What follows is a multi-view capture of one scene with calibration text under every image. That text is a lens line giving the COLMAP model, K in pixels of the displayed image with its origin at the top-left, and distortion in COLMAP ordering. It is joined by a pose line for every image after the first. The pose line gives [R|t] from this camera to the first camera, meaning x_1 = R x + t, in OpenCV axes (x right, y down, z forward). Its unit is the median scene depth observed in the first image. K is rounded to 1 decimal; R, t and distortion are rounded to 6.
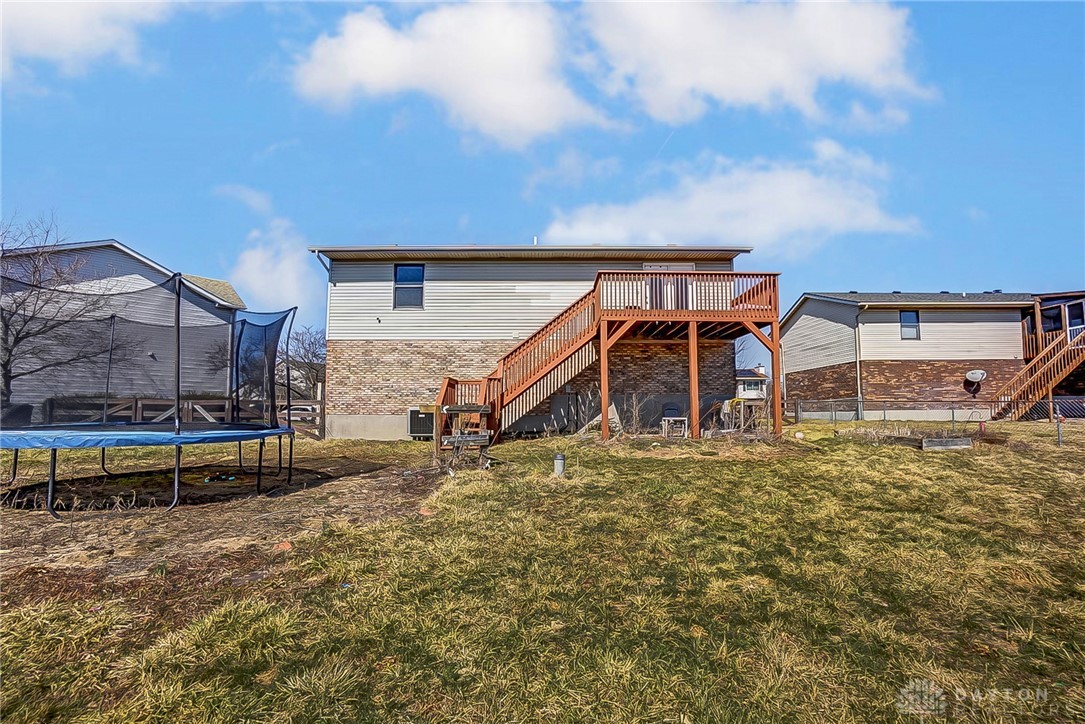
lens RADIAL K [[507.3, 0, 542.5], [0, 507.3, 362.0], [0, 0, 1]] dist [-0.063258, 0.022880]
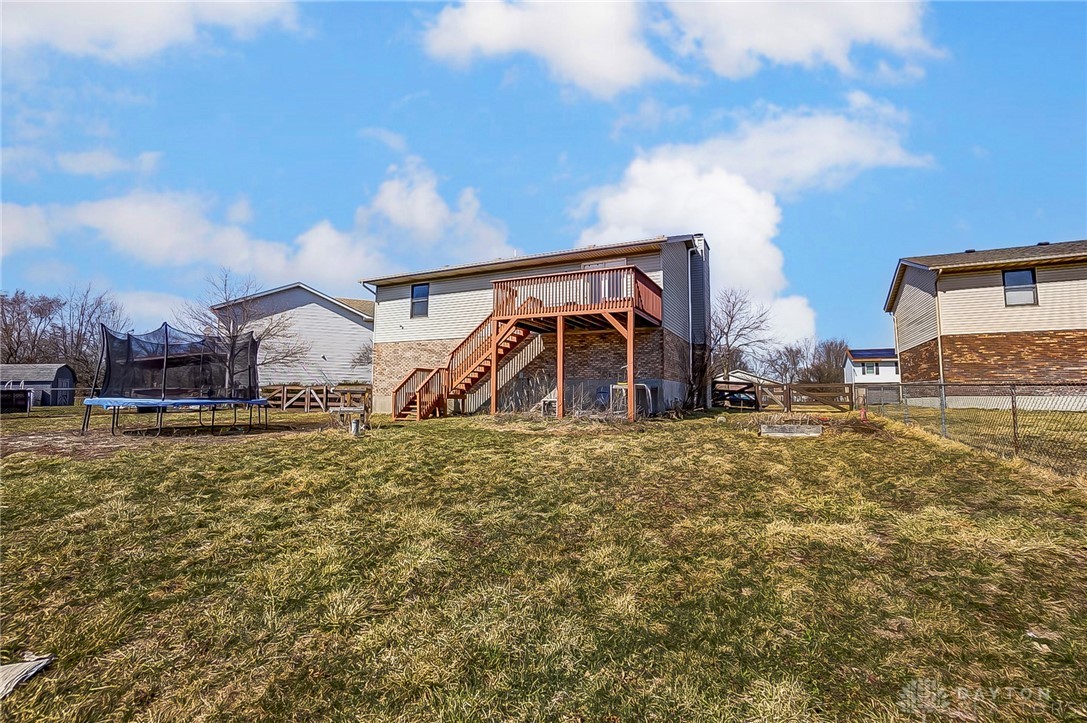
lens RADIAL K [[493.5, 0, 540.3], [0, 493.5, 335.4], [0, 0, 1]] dist [-0.062508, 0.020727]
pose [[0.892540, -0.049668, -0.448224, 0.606041], [0.035976, 0.998591, -0.039016, 0.004677], [0.449531, 0.018698, 0.893069, -0.024949]]
